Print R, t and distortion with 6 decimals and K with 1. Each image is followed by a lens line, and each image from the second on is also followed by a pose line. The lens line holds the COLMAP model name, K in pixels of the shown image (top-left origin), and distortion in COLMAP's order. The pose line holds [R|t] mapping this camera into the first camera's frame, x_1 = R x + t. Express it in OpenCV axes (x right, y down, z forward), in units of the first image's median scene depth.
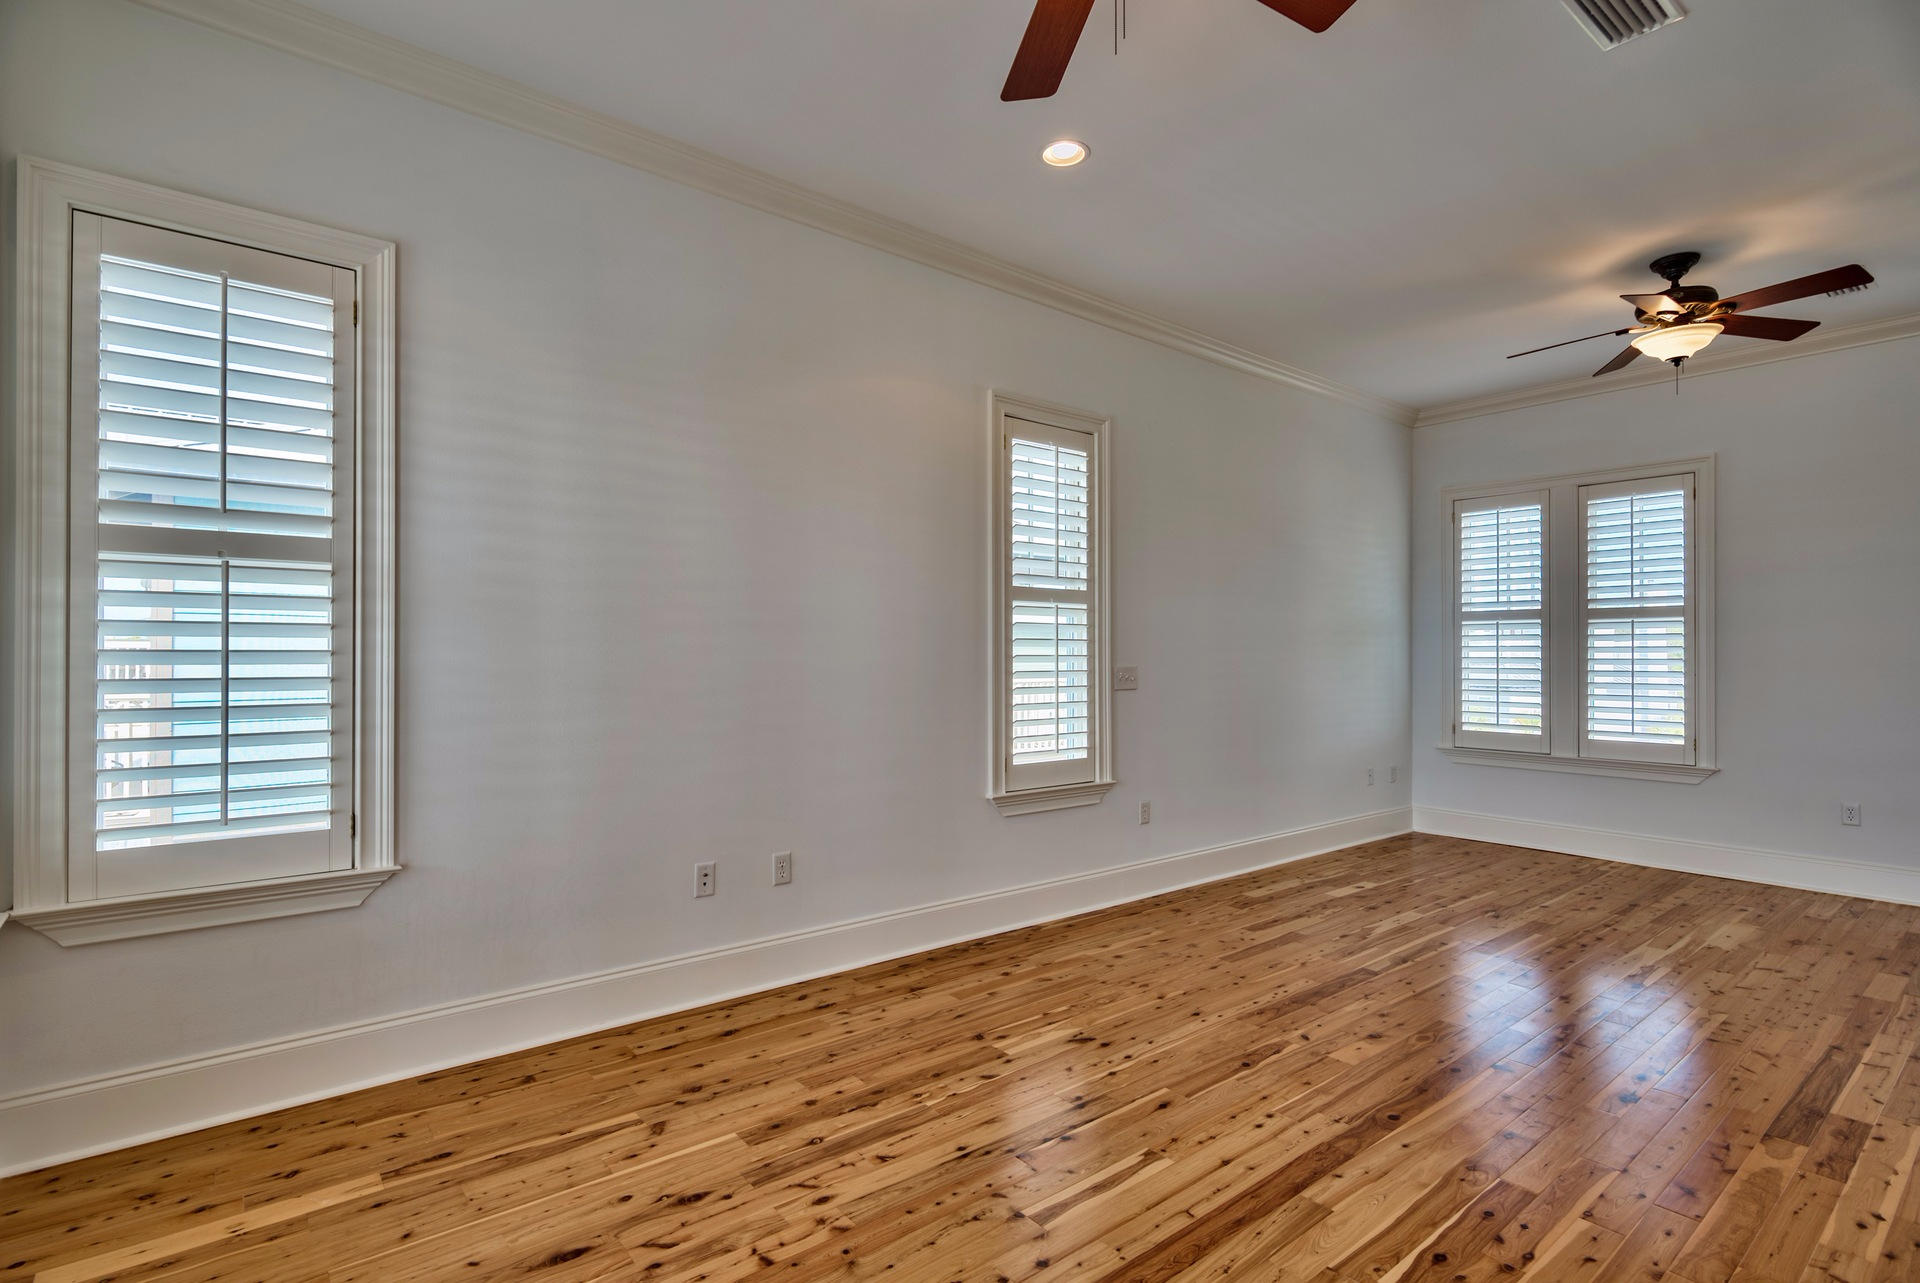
lens RADIAL K [[934.8, 0, 926.1], [0, 934.8, 644.7], [0, 0, 1]] dist [-0.005080, -0.001343]
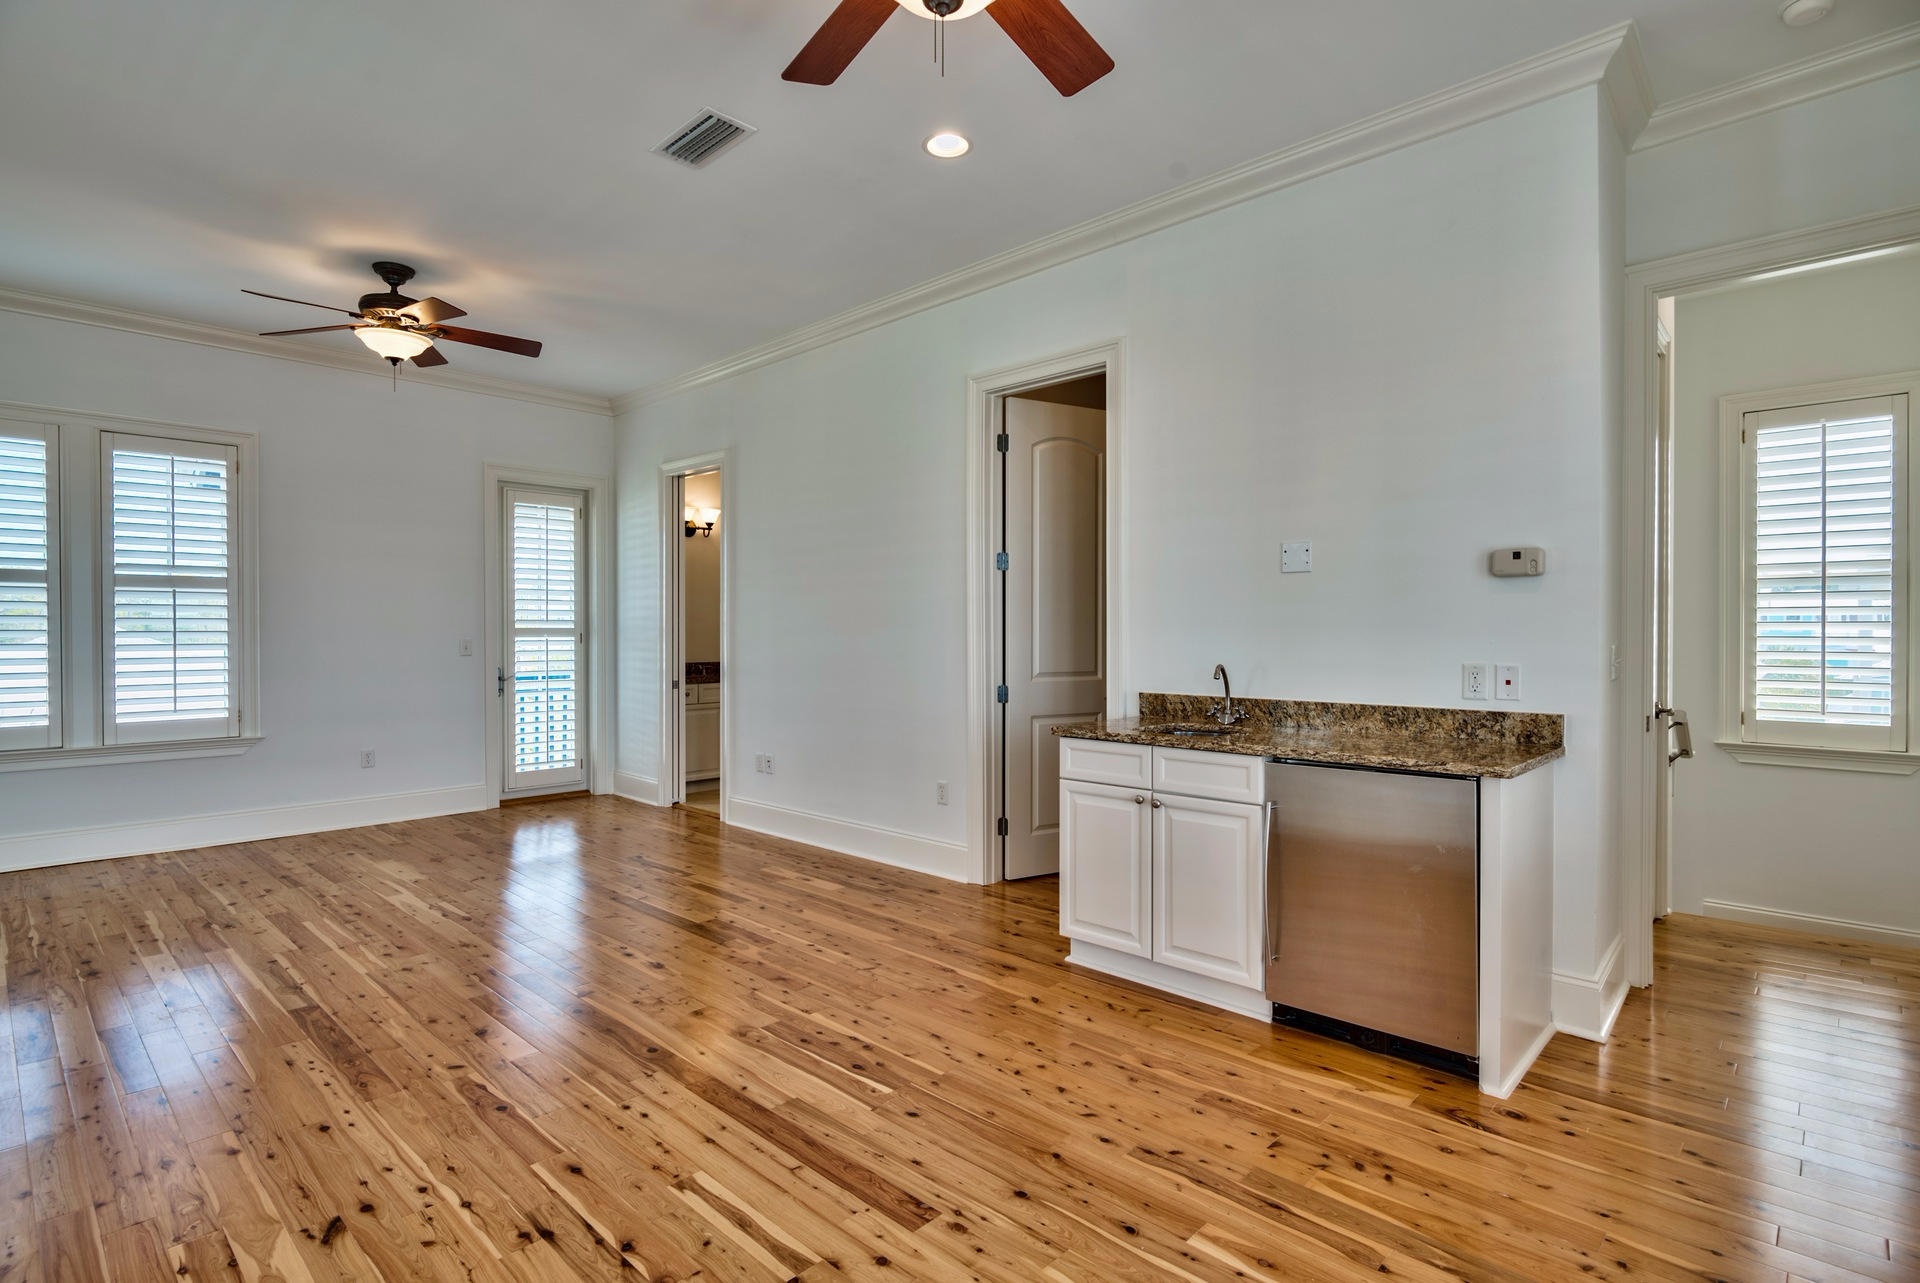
lens RADIAL K [[934.8, 0, 960.7], [0, 934.8, 635.7], [0, 0, 1]] dist [-0.005080, -0.001343]
pose [[-0.154325, -0.009803, 0.987971, -0.400742], [-0.012707, 0.999888, 0.007937, 0.003503], [-0.987938, -0.011329, -0.154432, 0.515090]]
